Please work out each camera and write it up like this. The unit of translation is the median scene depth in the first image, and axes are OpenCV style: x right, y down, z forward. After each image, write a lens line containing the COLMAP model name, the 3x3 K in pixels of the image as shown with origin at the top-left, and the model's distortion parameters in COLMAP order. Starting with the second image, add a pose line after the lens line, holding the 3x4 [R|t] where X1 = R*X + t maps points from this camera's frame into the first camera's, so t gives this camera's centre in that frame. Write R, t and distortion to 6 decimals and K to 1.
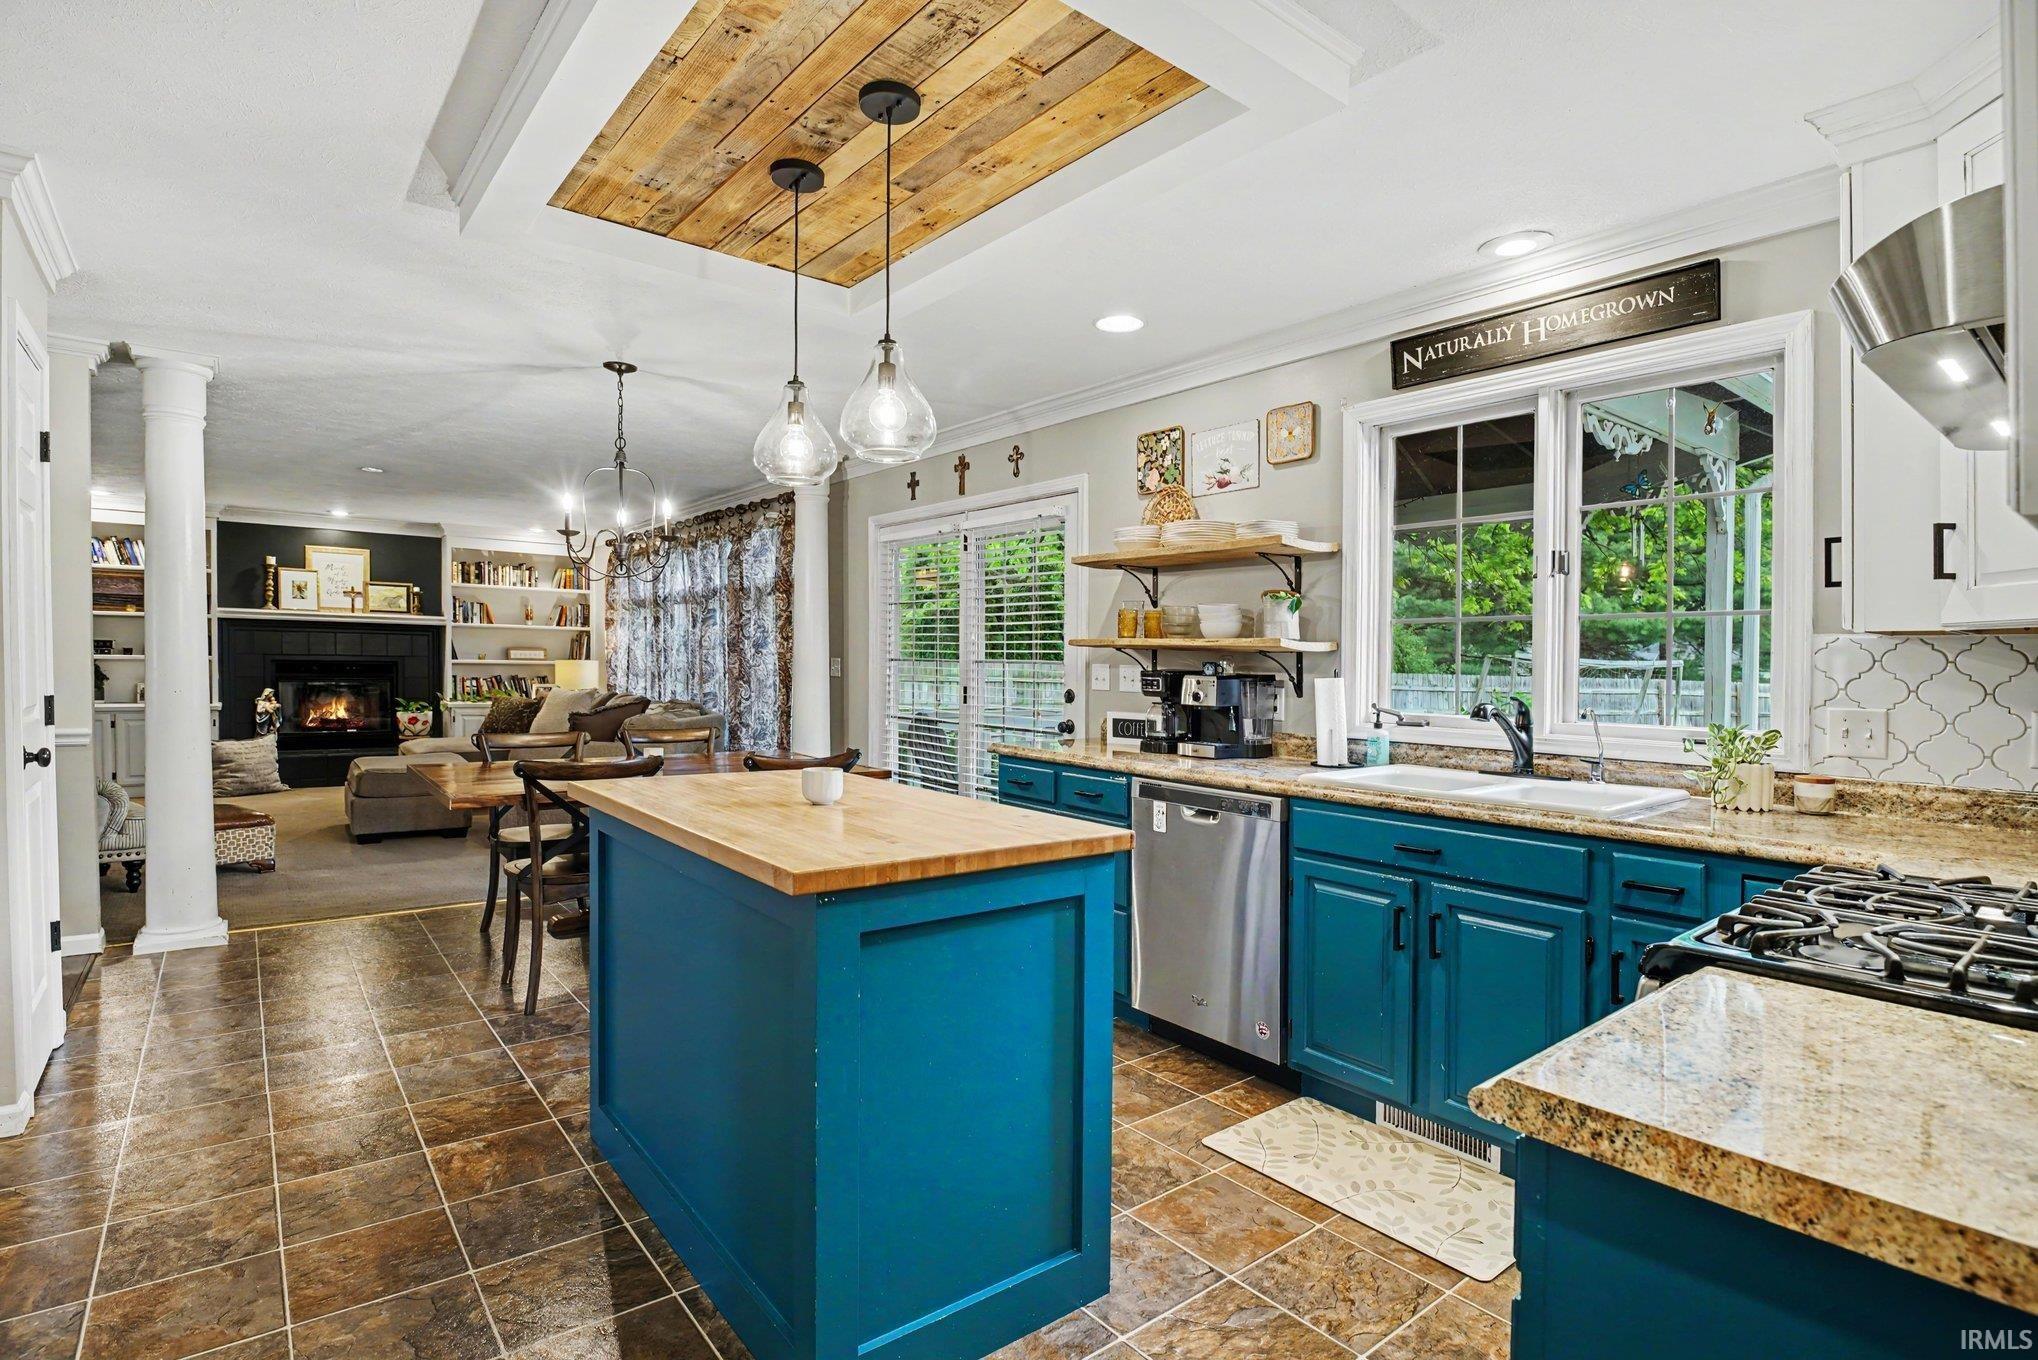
lens RADIAL K [[1006.4, 0, 1010.6], [0, 1006.4, 702.1], [0, 0, 1]] dist [-0.024730, -0.001263]
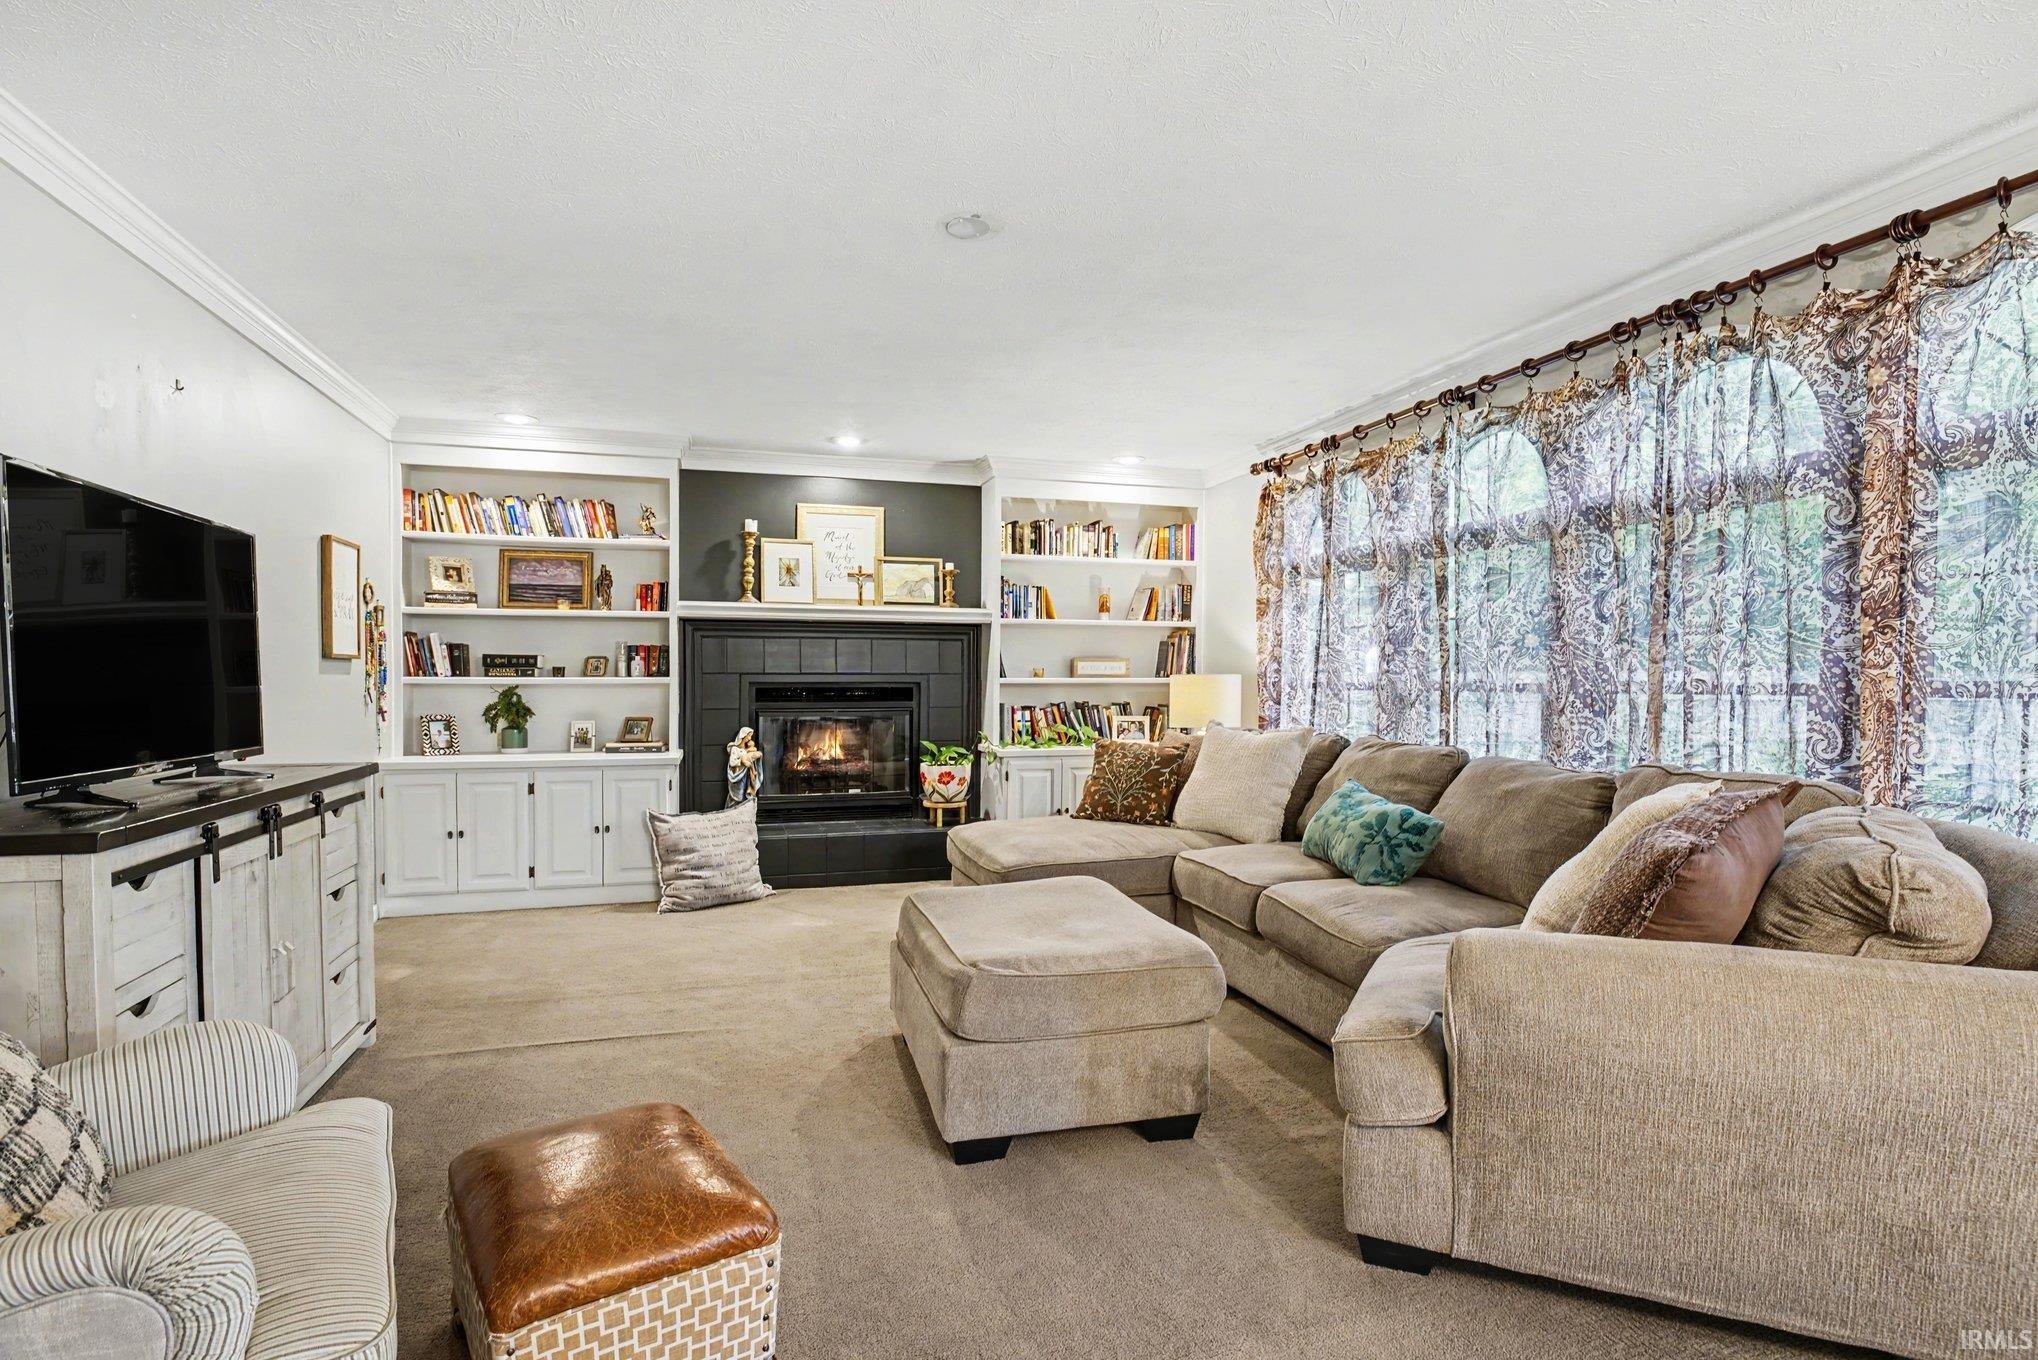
lens RADIAL K [[1006.4, 0, 1032.6], [0, 1006.4, 667.3], [0, 0, 1]] dist [-0.024730, -0.001263]
pose [[0.930933, -0.011965, -0.364994, -0.319044], [-0.001312, 0.999347, -0.036106, -0.027371], [0.365188, 0.034091, 0.930309, 0.436039]]
